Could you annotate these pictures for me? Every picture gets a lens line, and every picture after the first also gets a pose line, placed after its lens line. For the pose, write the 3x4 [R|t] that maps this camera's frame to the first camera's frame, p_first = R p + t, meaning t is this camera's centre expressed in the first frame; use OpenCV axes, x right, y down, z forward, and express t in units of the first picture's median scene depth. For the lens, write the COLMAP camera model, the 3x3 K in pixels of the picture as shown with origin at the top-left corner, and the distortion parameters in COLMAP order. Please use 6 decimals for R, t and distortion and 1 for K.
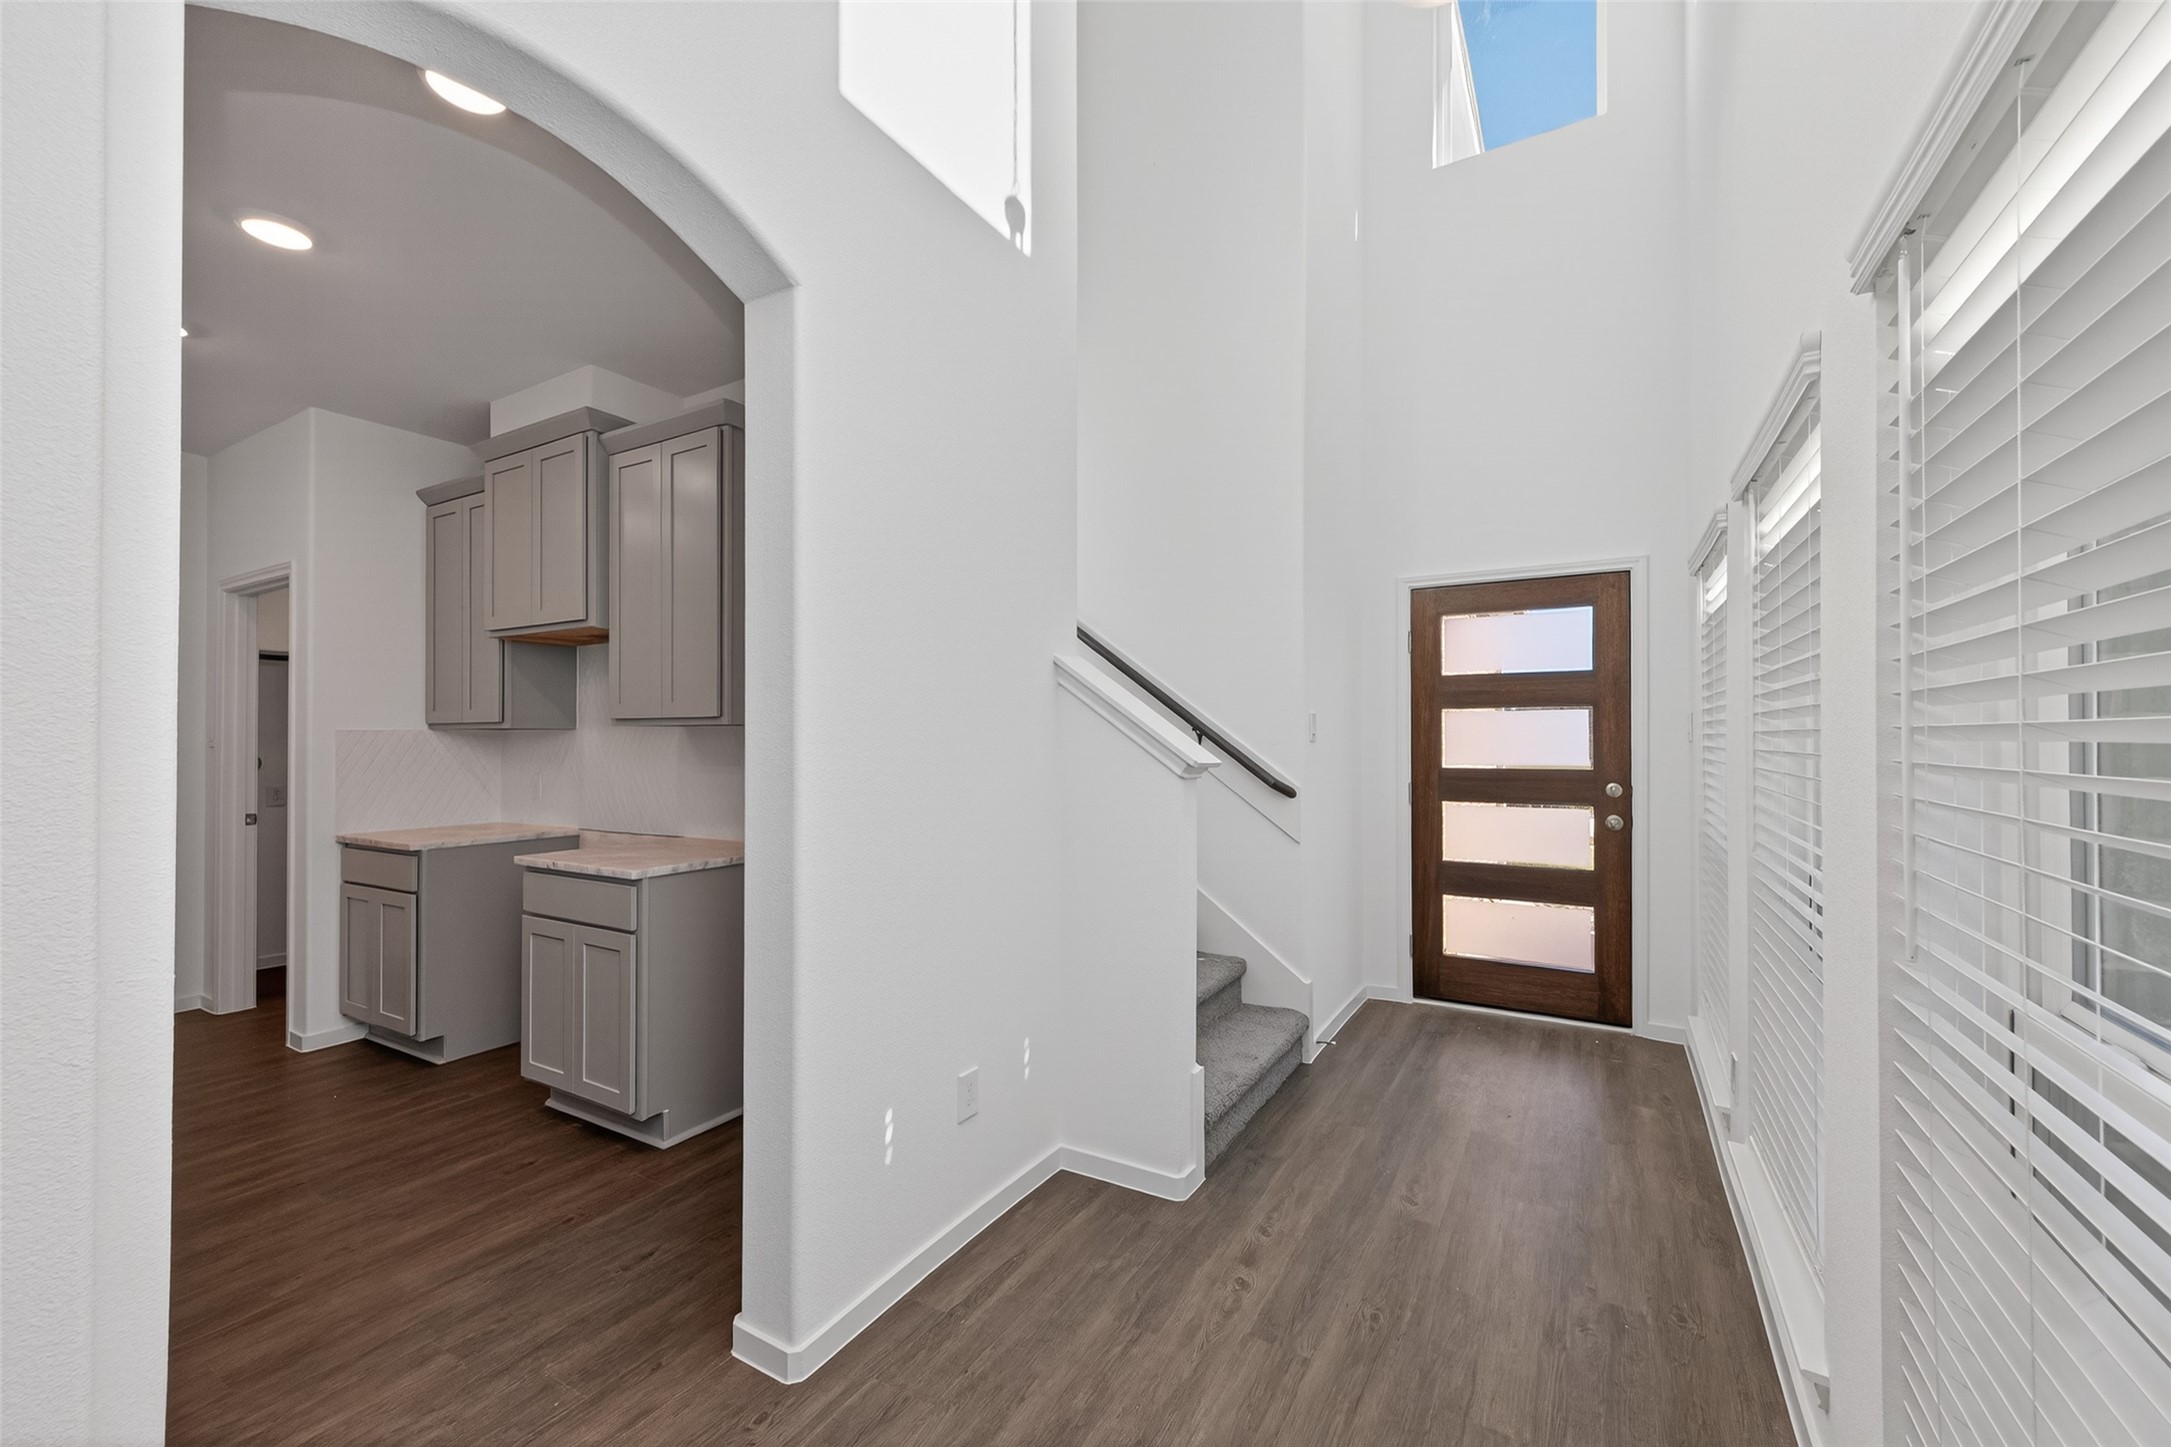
lens RADIAL K [[854.4, 0, 1078.5], [0, 854.4, 733.5], [0, 0, 1]] dist [0.007914, -0.003080]
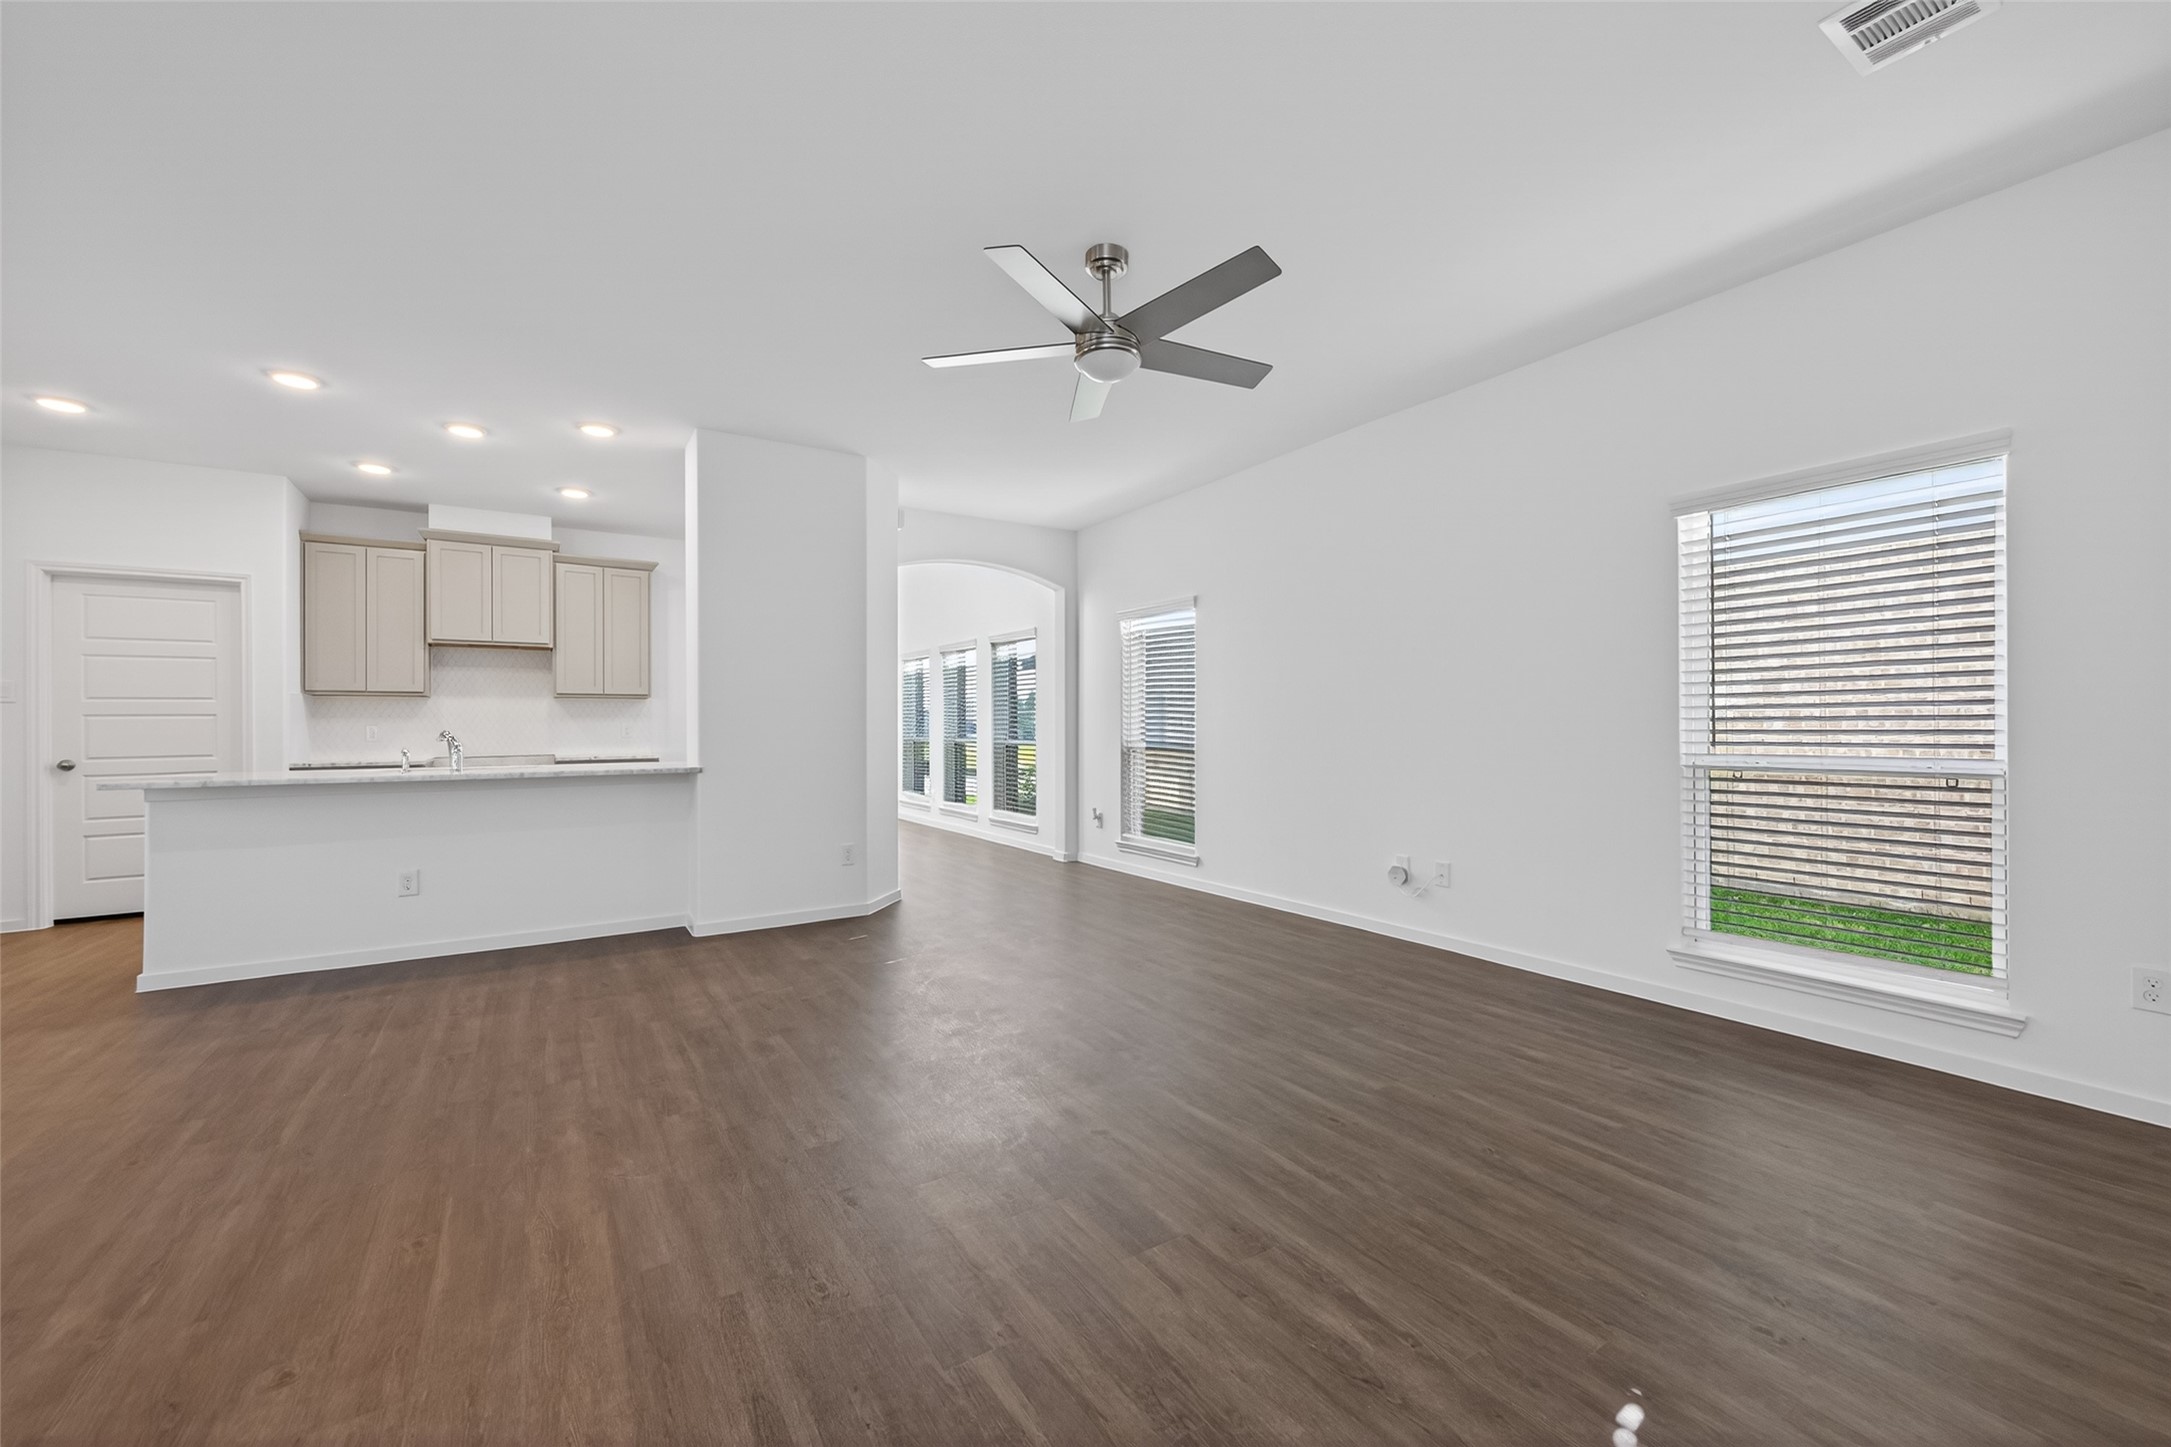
lens RADIAL K [[854.4, 0, 1113.5], [0, 854.4, 730.0], [0, 0, 1]] dist [0.007914, -0.003080]
pose [[0.411843, -0.007704, 0.911222, -1.507600], [-0.003684, 0.999942, 0.010120, 0.036313], [-0.911247, -0.007525, 0.411791, -0.860896]]
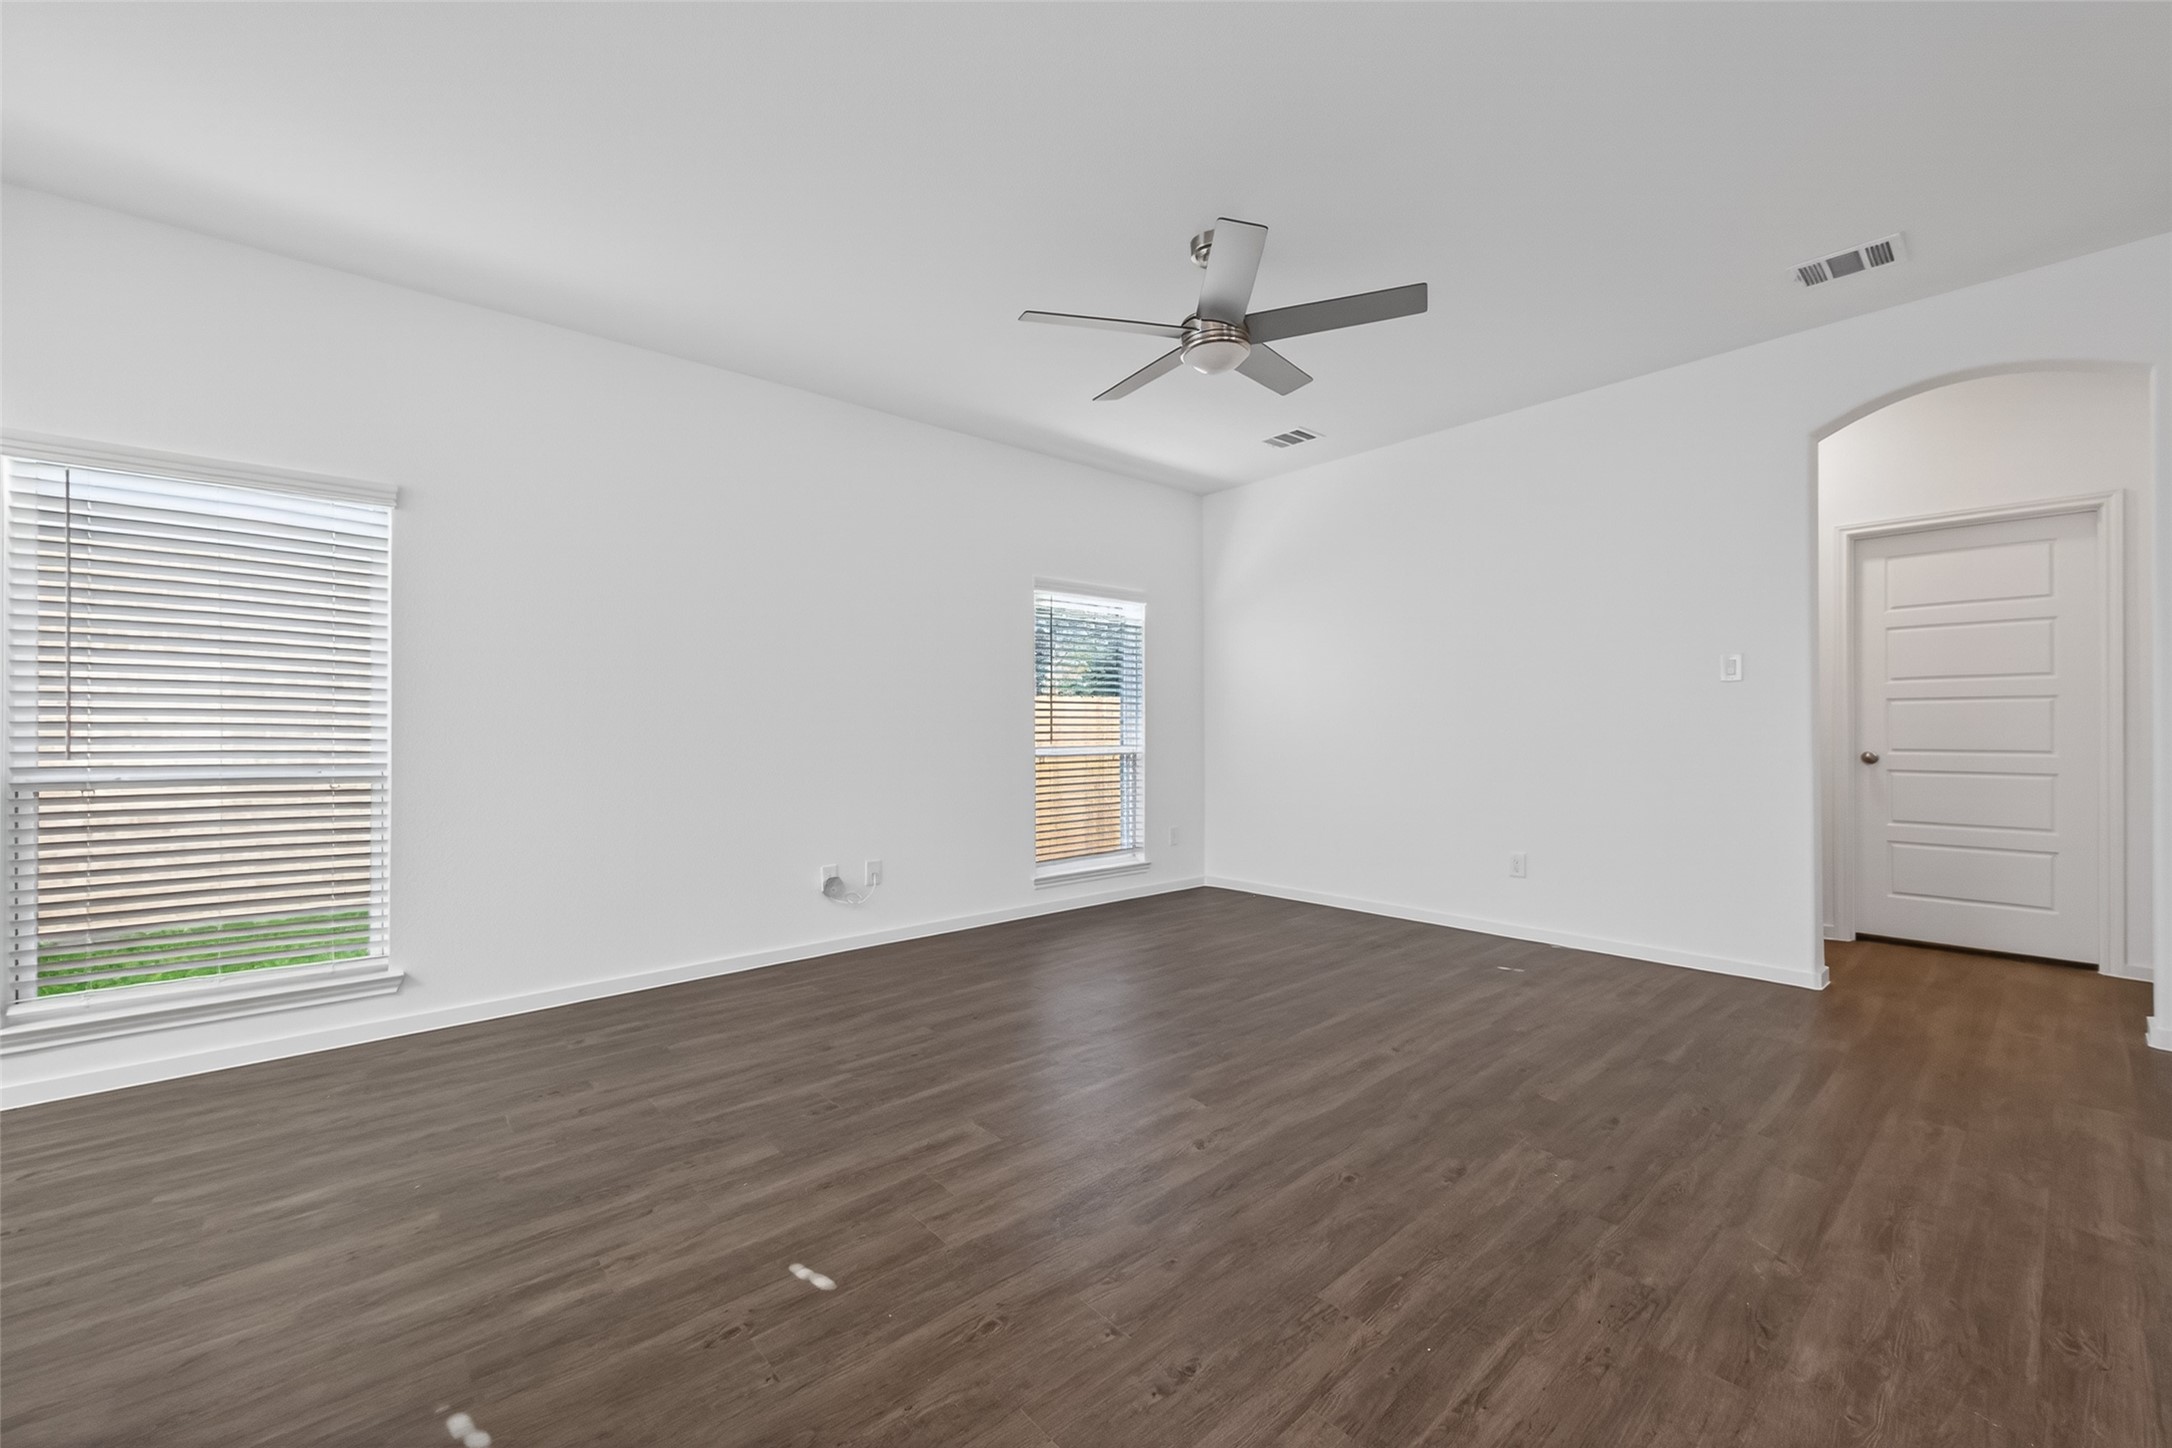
lens RADIAL K [[854.8, 0, 1069.5], [0, 854.8, 716.8], [0, 0, 1]] dist [0.007914, -0.003080]
pose [[-0.951476, 0.010123, 0.307556, -0.944579], [0.002622, 0.999689, -0.024794, 0.053859], [-0.307712, -0.022784, -0.951207, 0.165639]]
